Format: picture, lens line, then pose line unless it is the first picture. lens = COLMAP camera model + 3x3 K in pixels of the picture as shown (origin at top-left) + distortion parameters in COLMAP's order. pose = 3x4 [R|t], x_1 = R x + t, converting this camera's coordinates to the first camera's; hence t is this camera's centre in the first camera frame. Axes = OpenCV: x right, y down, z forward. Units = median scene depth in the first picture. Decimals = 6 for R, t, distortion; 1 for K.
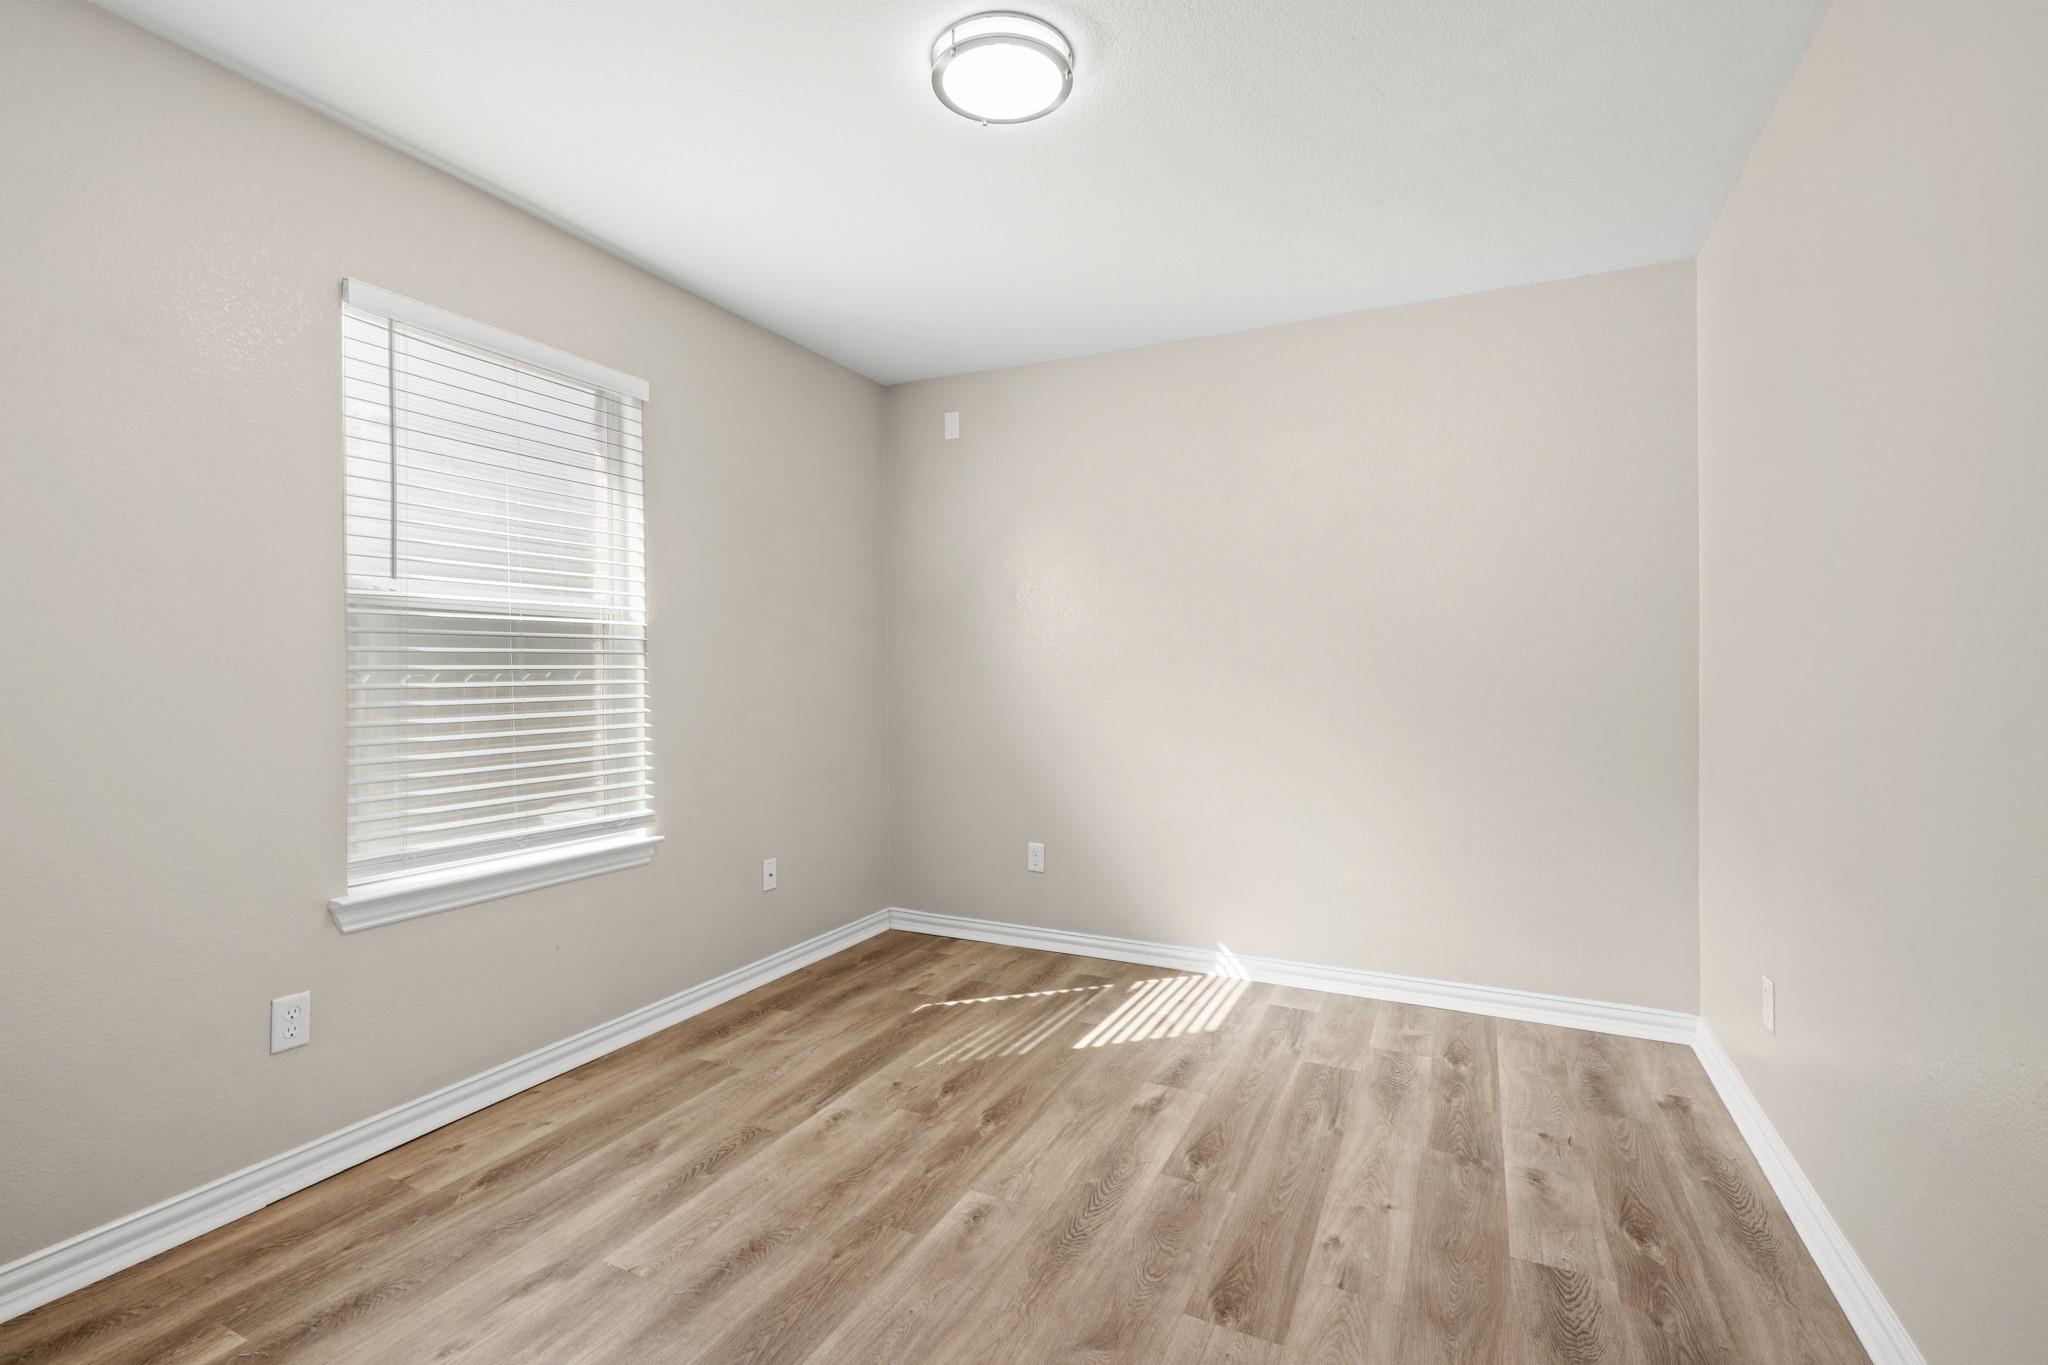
lens RADIAL K [[920.8, 0, 1024.4], [0, 920.8, 675.5], [0, 0, 1]] dist [0.004469, 0.000868]
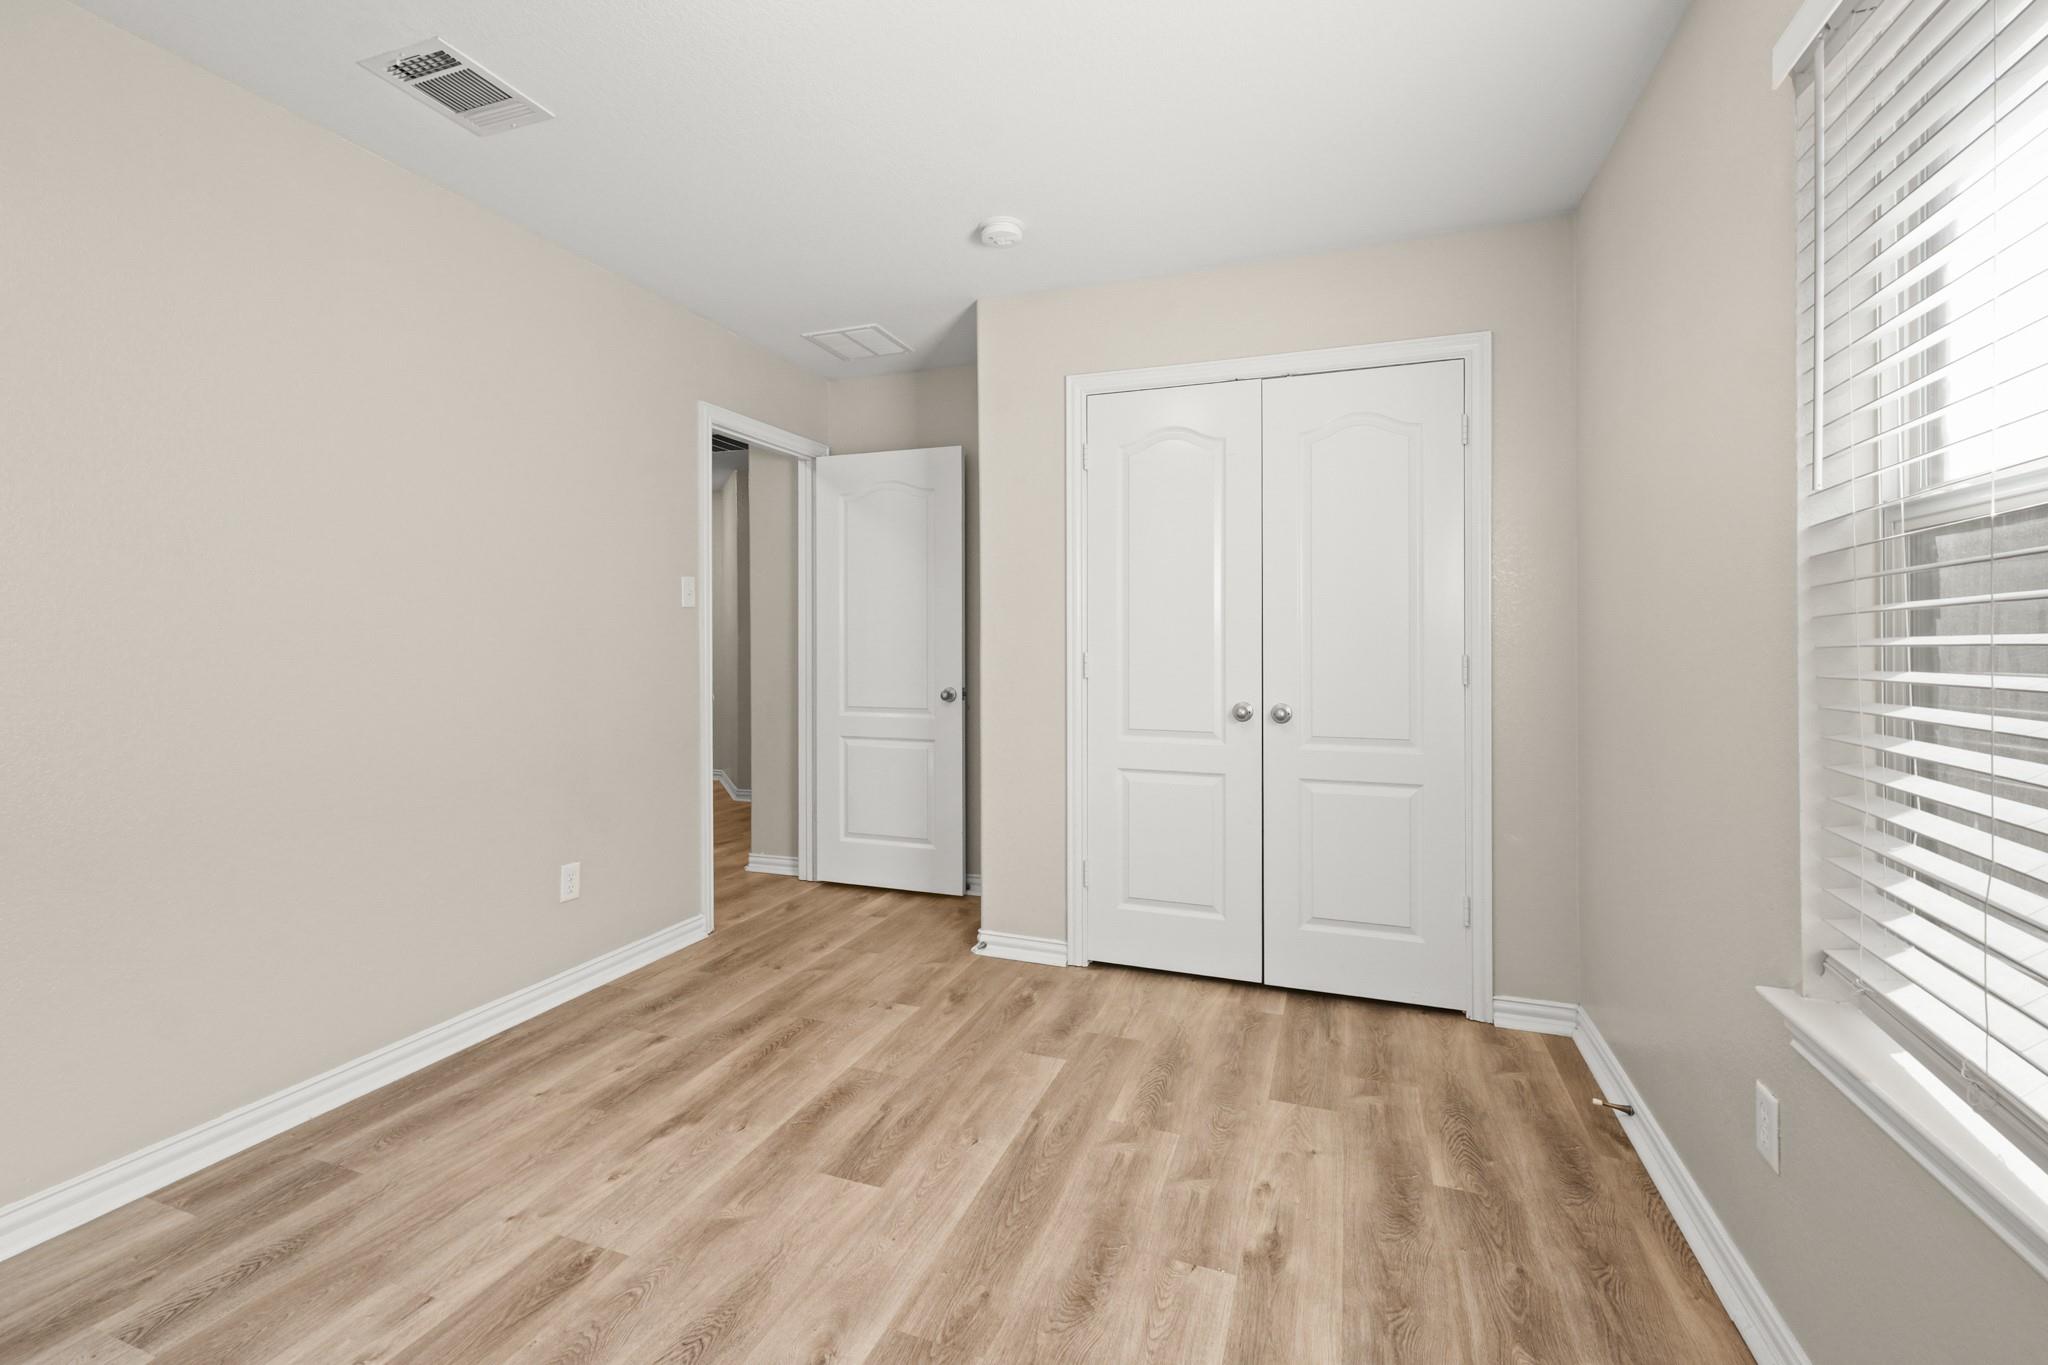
lens RADIAL K [[877.9, 0, 1025.3], [0, 877.9, 666.5], [0, 0, 1]] dist [0.003182, -0.000820]
pose [[-0.994709, -0.002177, -0.102705, -0.158687], [-0.005727, 0.999396, 0.034276, -0.009160], [0.102569, 0.034683, -0.994121, 1.888939]]
